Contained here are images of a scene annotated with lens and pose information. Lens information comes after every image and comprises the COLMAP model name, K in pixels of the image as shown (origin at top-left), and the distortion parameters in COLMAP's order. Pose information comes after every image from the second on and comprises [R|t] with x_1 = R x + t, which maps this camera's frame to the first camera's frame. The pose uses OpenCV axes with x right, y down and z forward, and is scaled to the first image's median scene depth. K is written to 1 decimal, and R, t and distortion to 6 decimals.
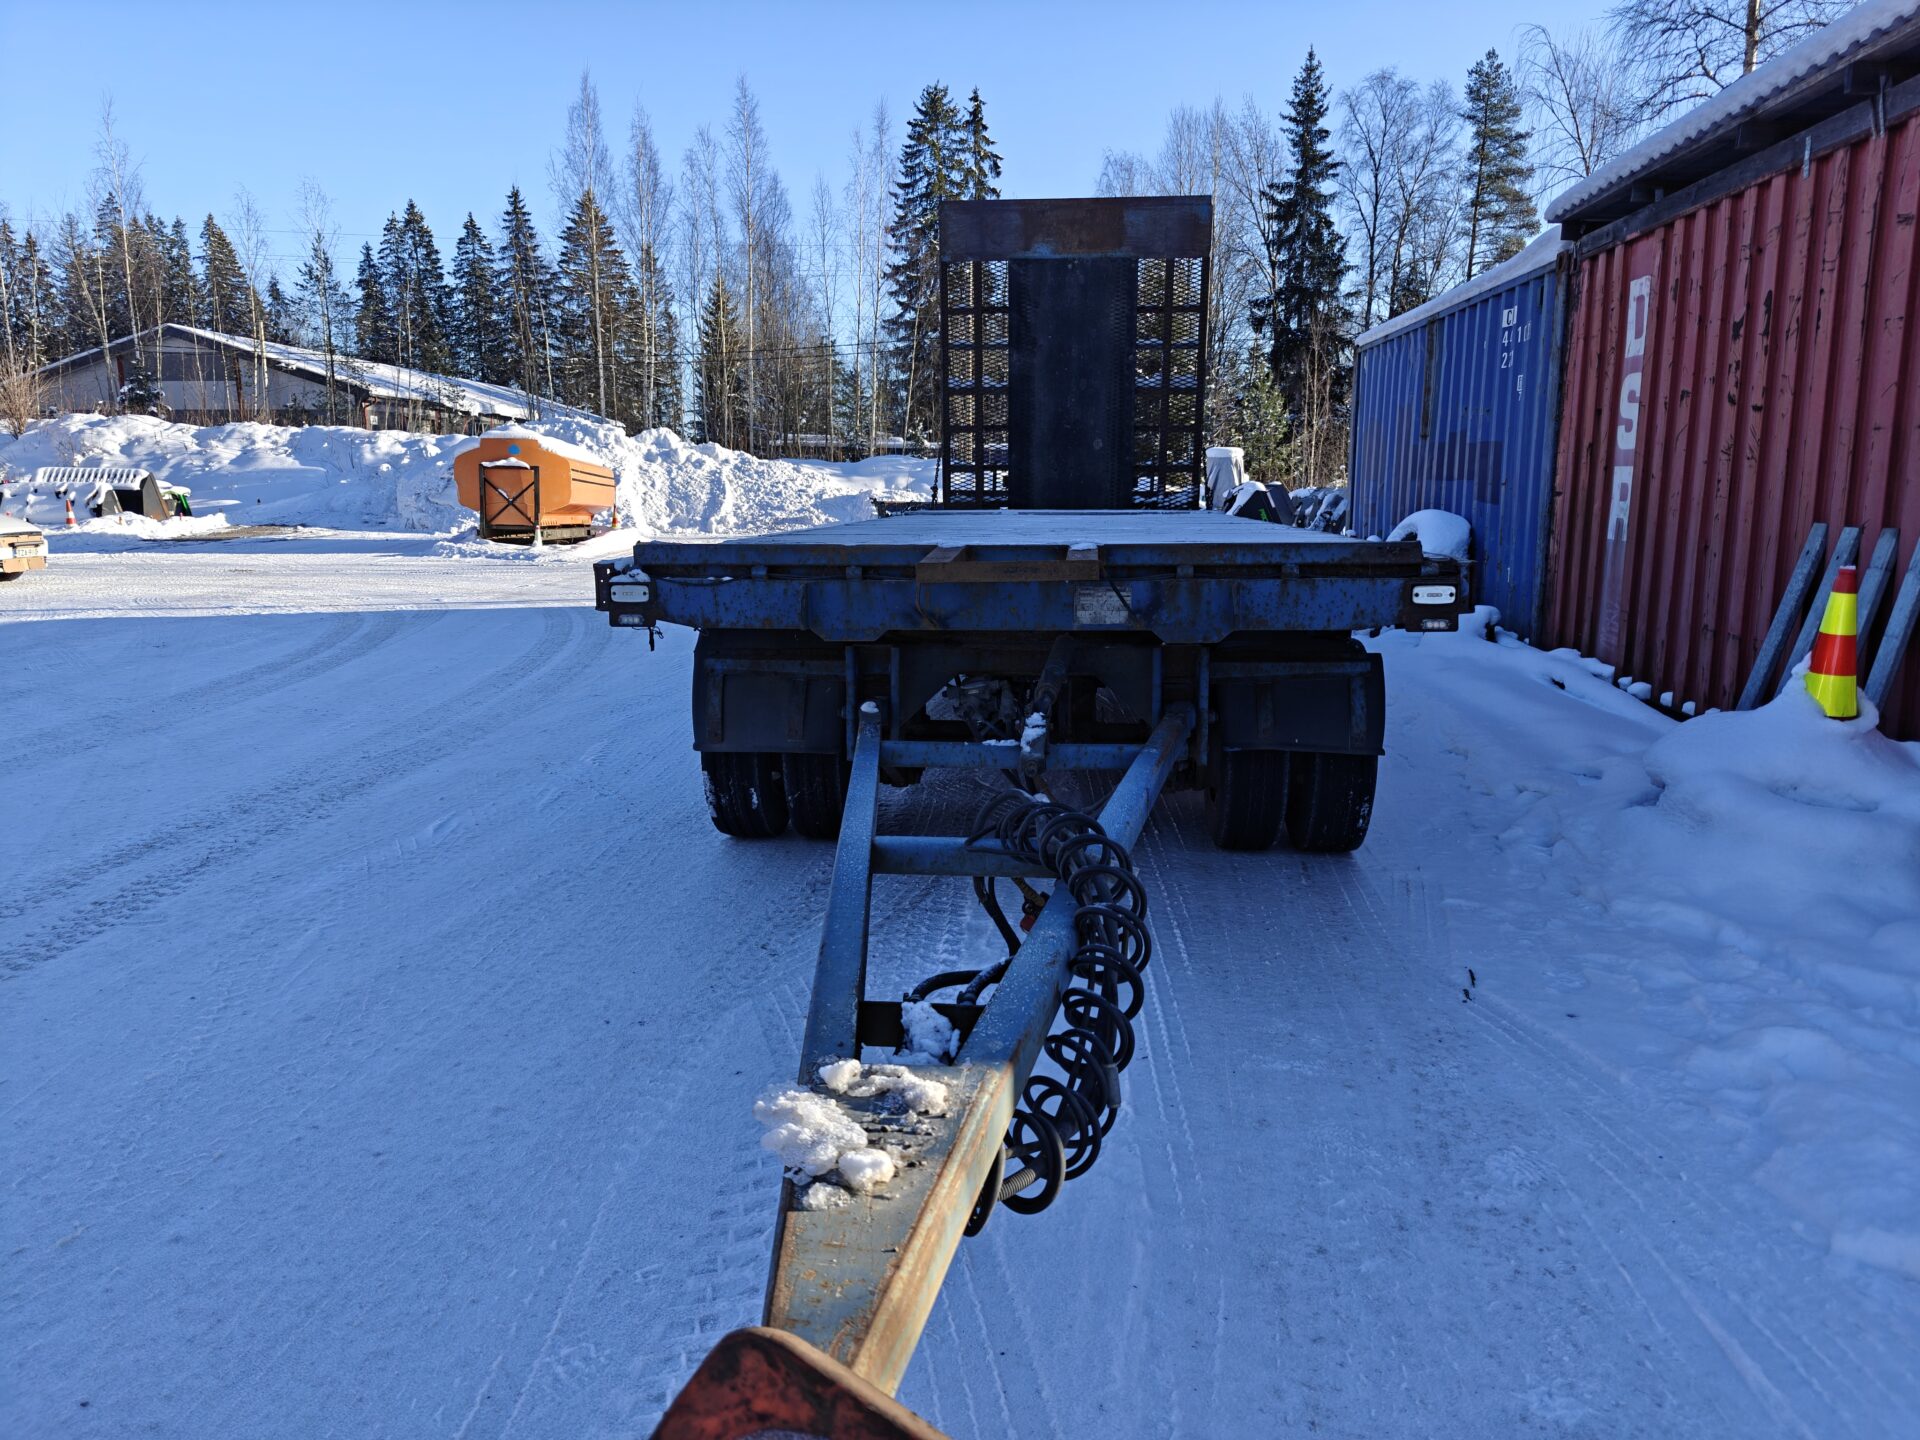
lens RADIAL K [[1300.6, 0, 940.3], [0, 1300.6, 726.7], [0, 0, 1]] dist [0.050433, -0.044437]
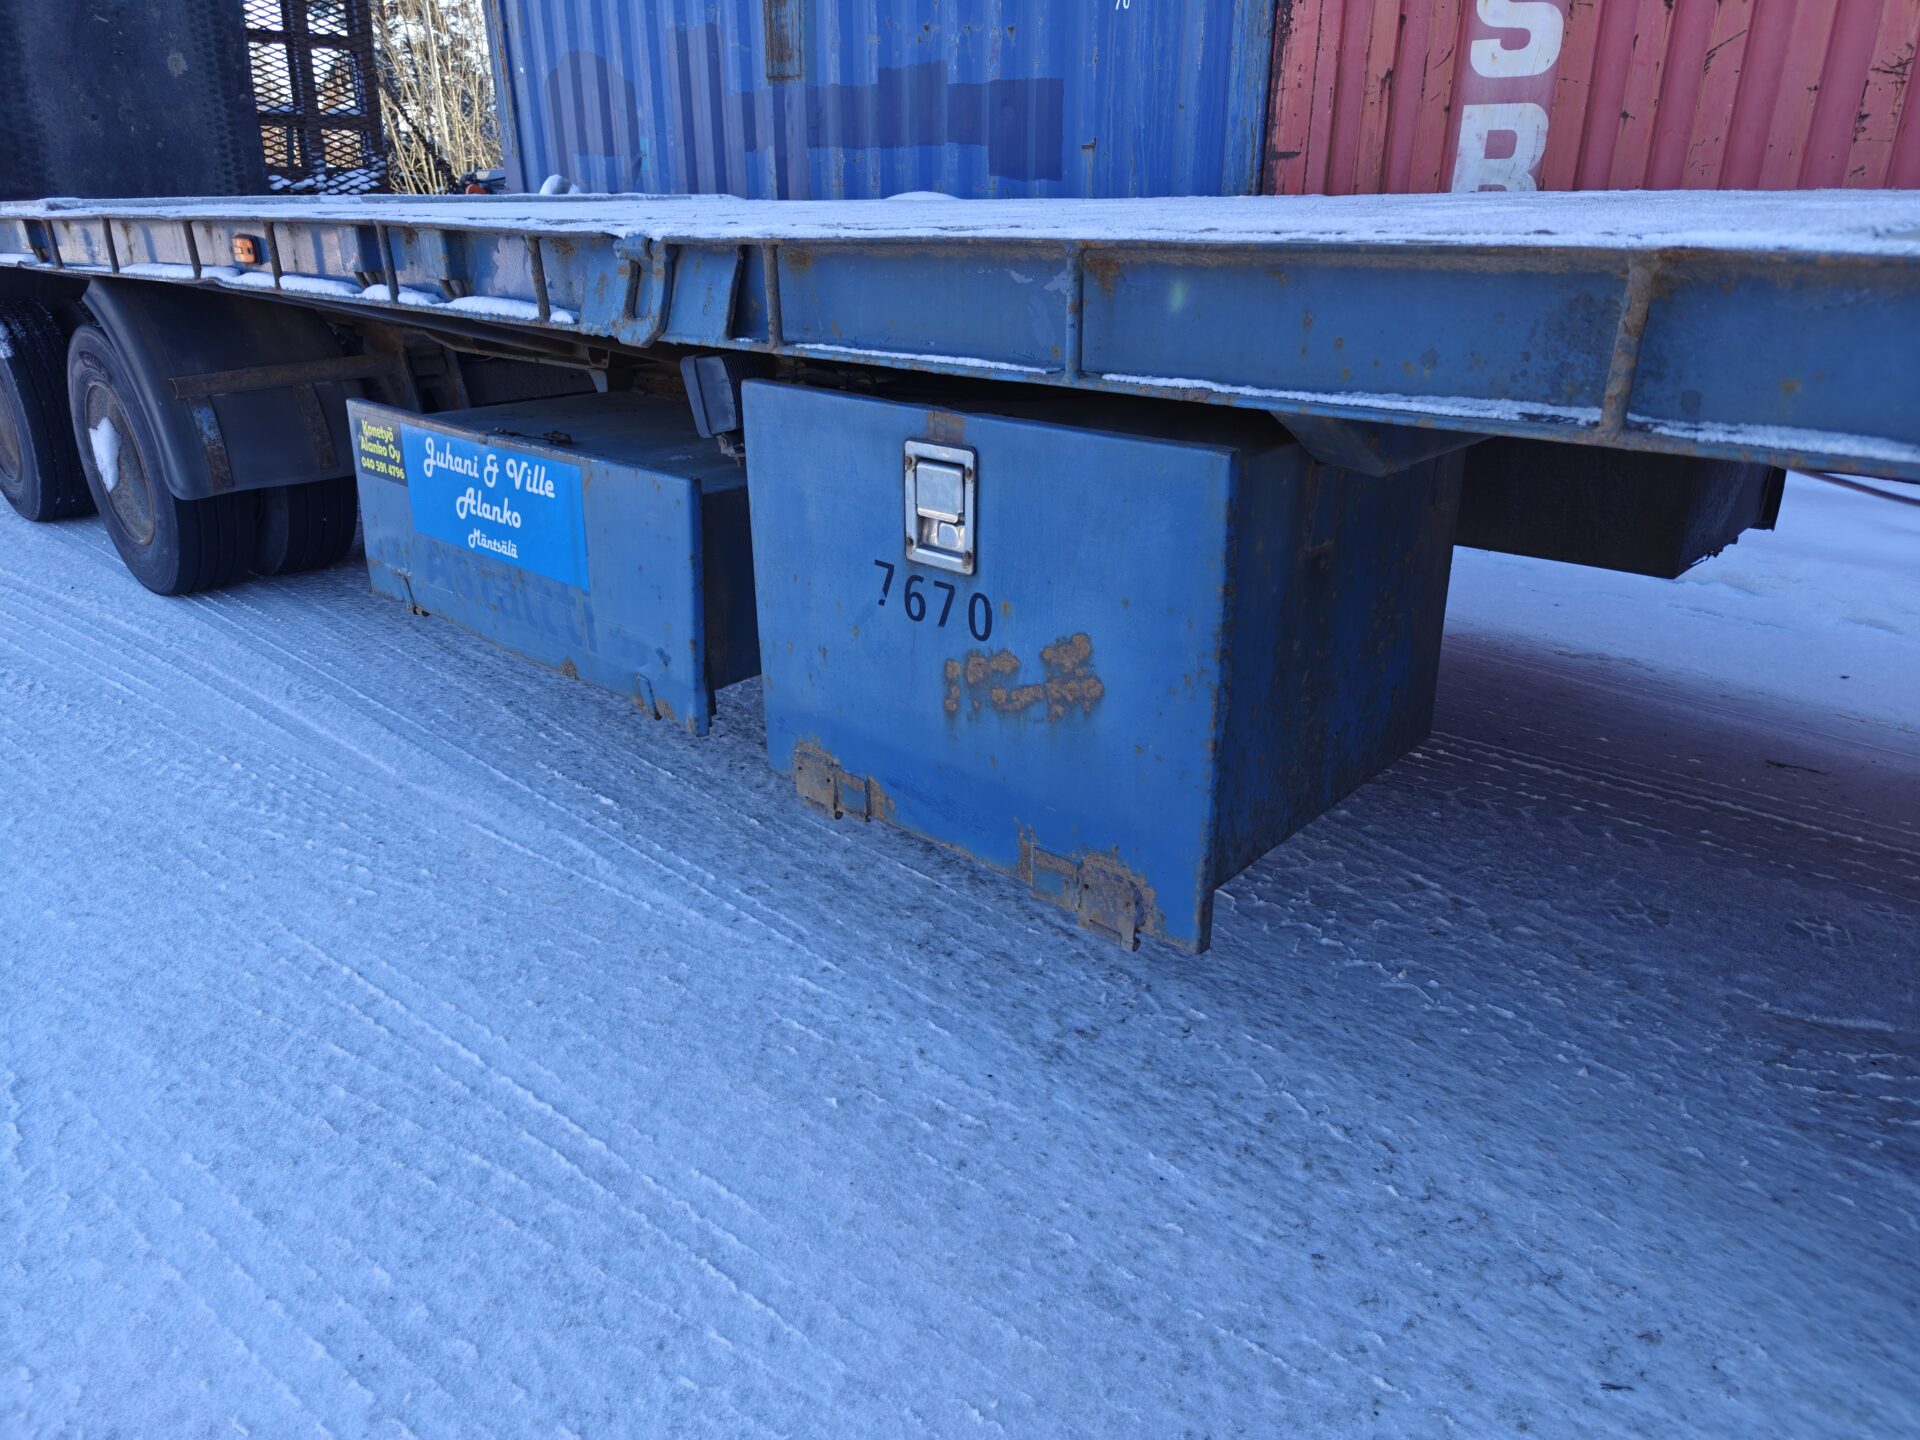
lens RADIAL K [[1300.6, 0, 949.0], [0, 1300.6, 714.4], [0, 0, 1]] dist [0.050433, -0.044437]
pose [[0.595980, -0.303241, 0.743540, -0.038349], [0.155073, 0.951987, 0.263955, -0.017994], [-0.787883, -0.042009, 0.614390, 0.117998]]
